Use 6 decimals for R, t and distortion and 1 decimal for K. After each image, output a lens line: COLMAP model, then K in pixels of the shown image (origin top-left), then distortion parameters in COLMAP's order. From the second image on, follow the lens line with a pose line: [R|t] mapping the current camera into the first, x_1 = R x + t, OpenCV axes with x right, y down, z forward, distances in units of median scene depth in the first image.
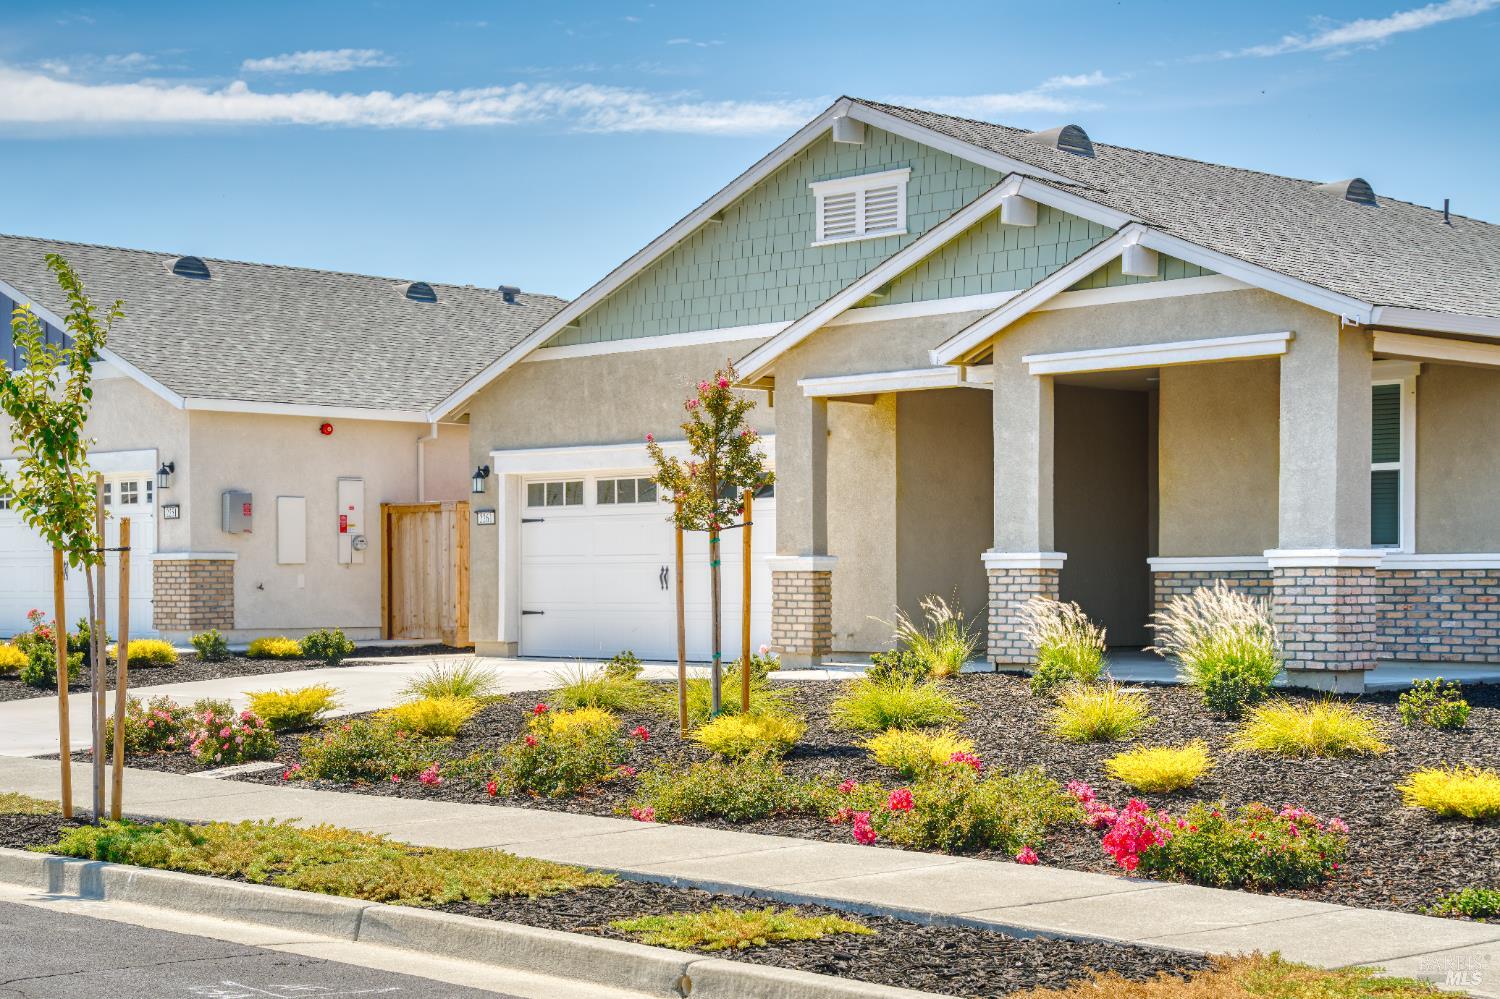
lens RADIAL K [[2357.8, 0, 747.3], [0, 2357.8, 570.0], [0, 0, 1]] dist [0.225579, 0.021747]
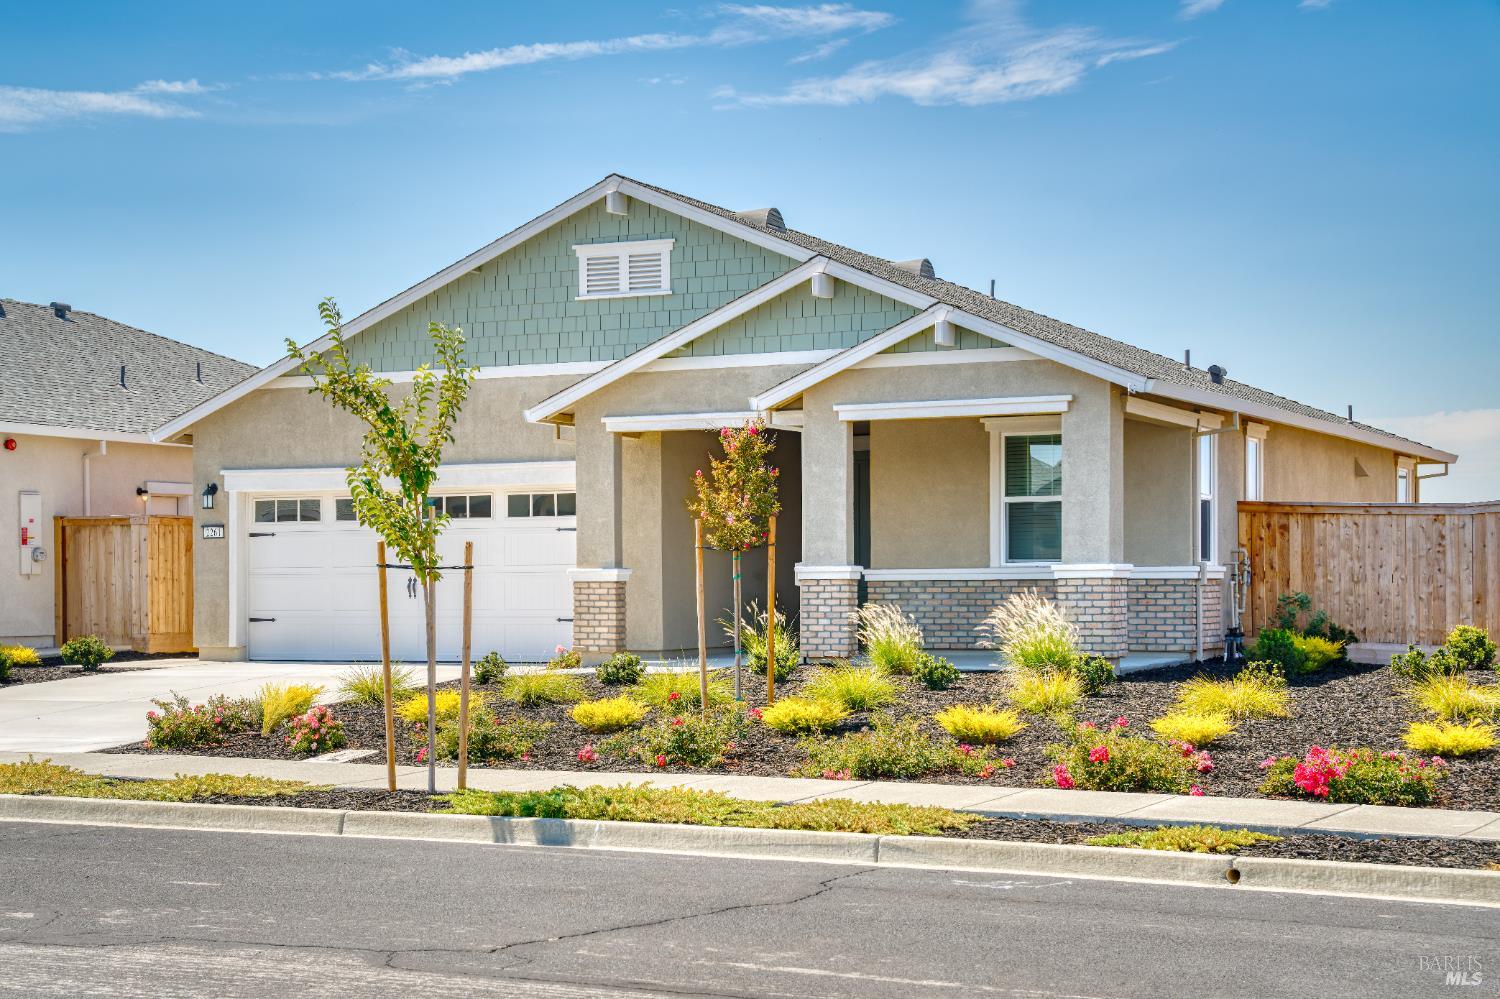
lens RADIAL K [[2265.7, 0, 750.1], [0, 2265.7, 576.3], [0, 0, 1]] dist [0.210081, 0.005630]
pose [[0.940478, -0.001812, 0.339850, -0.289536], [0.001761, 0.999998, 0.000460, -0.002425], [-0.339851, 0.000166, 0.940479, -0.077154]]
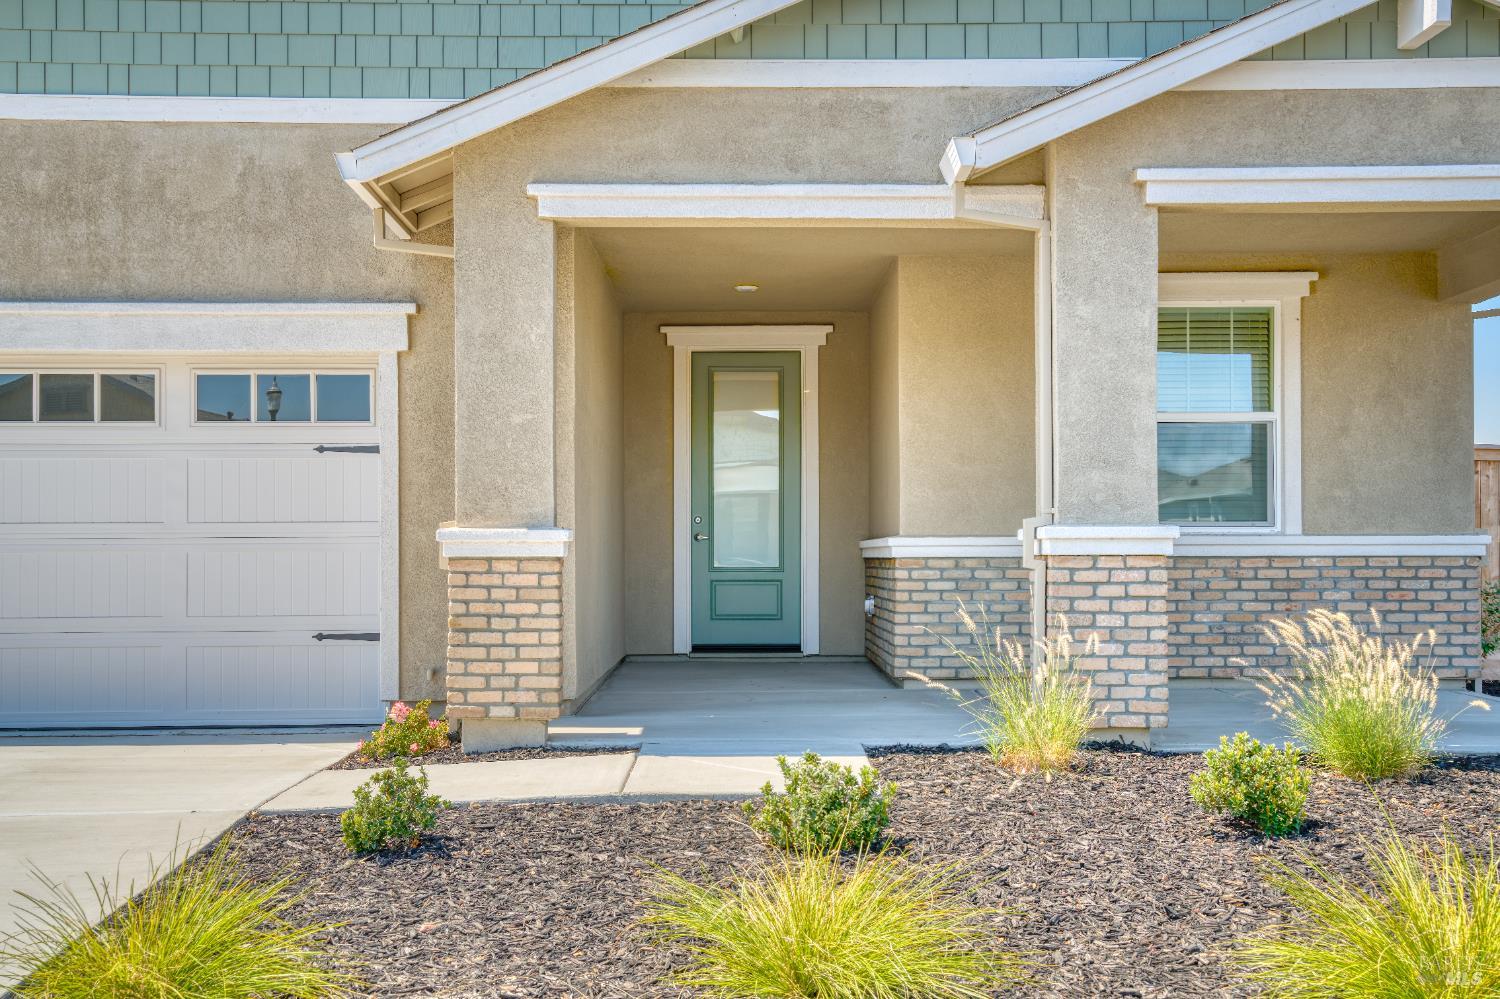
lens RADIAL K [[1630.0, 0, 756.1], [0, 1630.0, 519.3], [0, 0, 1]] dist [0.075378, 0.017870]
pose [[0.708128, 0.016138, 0.705900, -0.192283], [-0.002933, 0.999797, -0.019916, -0.000903], [-0.706078, 0.012032, 0.708031, 0.714092]]
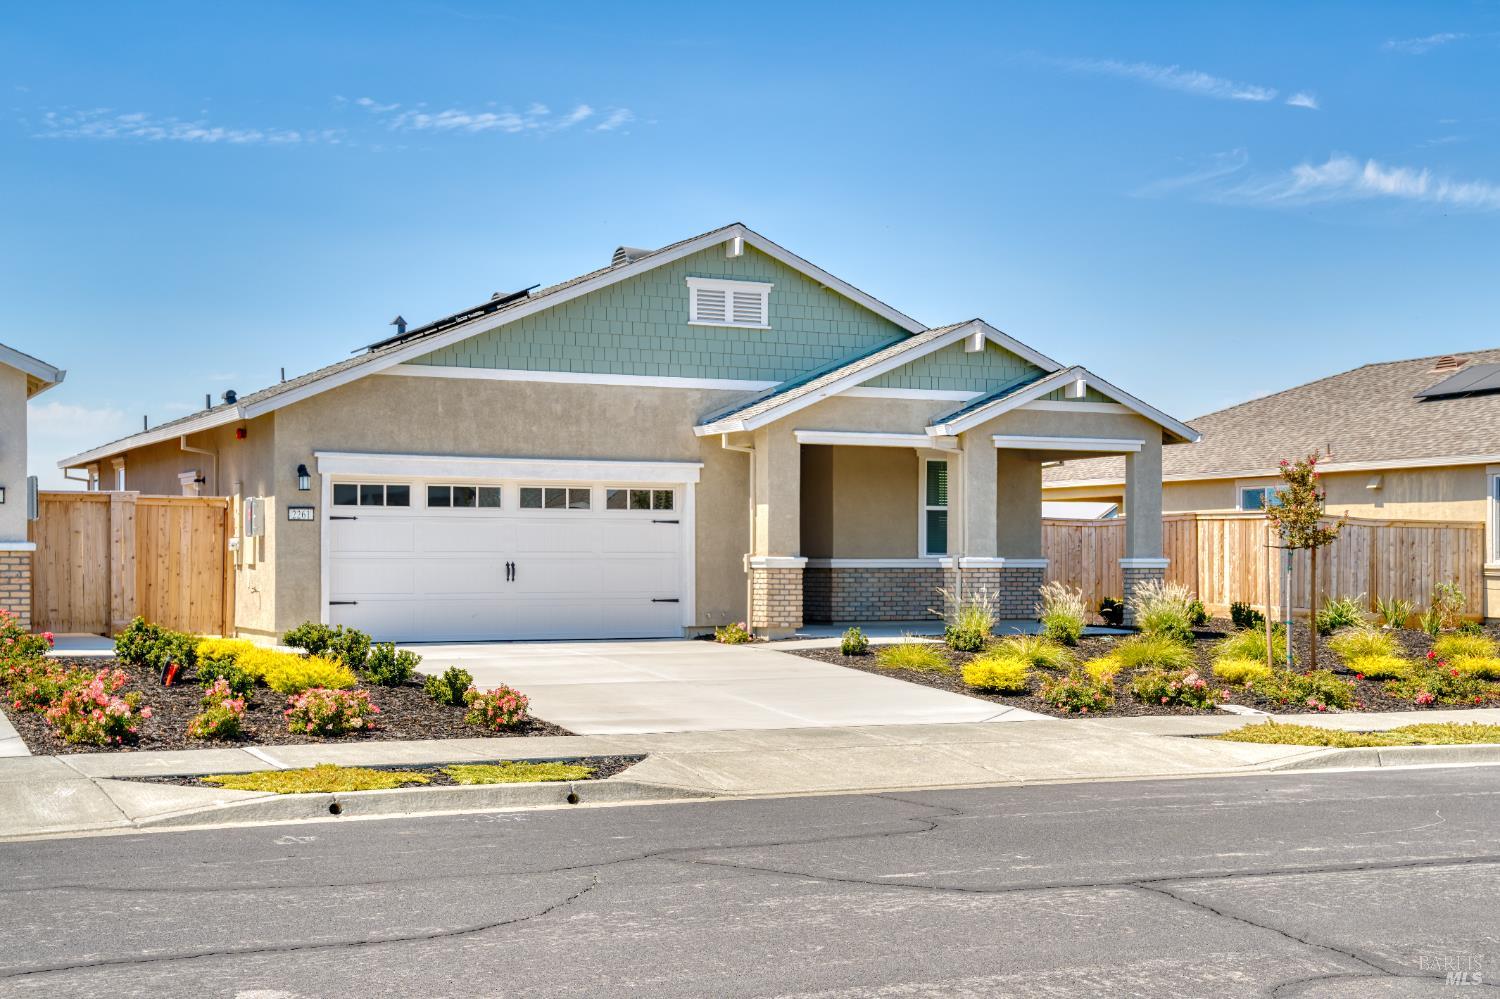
lens RADIAL K [[1899.1, 0, 747.2], [0, 1899.1, 557.9], [0, 0, 1]] dist [0.107800, 0.009820]
pose [[0.347487, 0.005374, 0.937669, -1.034763], [-0.007779, 0.999966, -0.002848, -0.002023], [-0.937652, -0.006304, 0.347517, 0.636362]]
